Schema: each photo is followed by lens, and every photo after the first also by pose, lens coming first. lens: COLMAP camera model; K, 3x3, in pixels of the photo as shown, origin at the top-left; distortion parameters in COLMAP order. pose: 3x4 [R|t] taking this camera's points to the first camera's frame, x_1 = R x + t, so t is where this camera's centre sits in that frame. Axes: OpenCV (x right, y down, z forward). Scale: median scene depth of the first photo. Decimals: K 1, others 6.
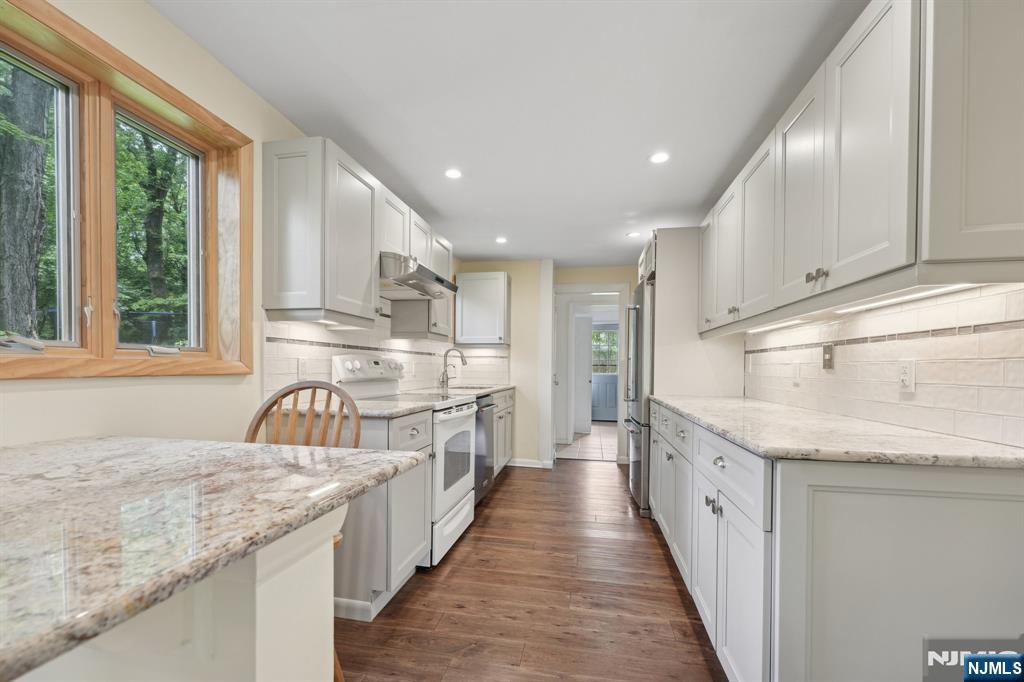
lens RADIAL K [[431.5, 0, 509.4], [0, 431.5, 372.0], [0, 0, 1]] dist [0.001393, 0.000010]
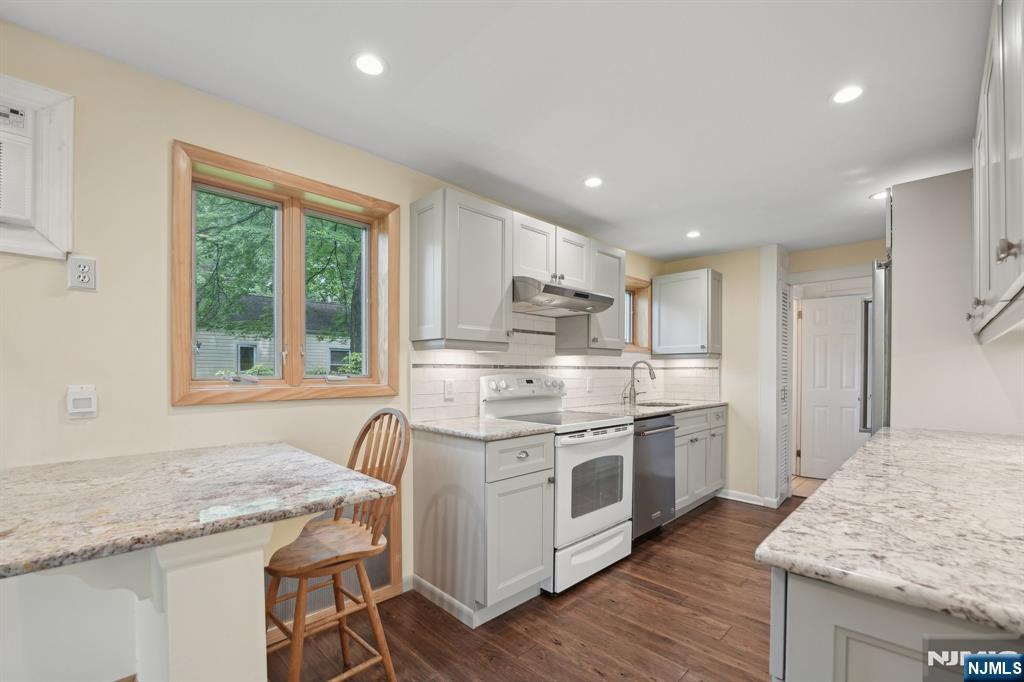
lens RADIAL K [[447.1, 0, 512.2], [0, 447.1, 371.4], [0, 0, 1]] dist [-0.035785, 0.007766]
pose [[0.826400, -0.008927, -0.563012, 0.296584], [0.003030, 0.999930, -0.011408, -0.037763], [0.563075, 0.007722, 0.826370, 0.110511]]
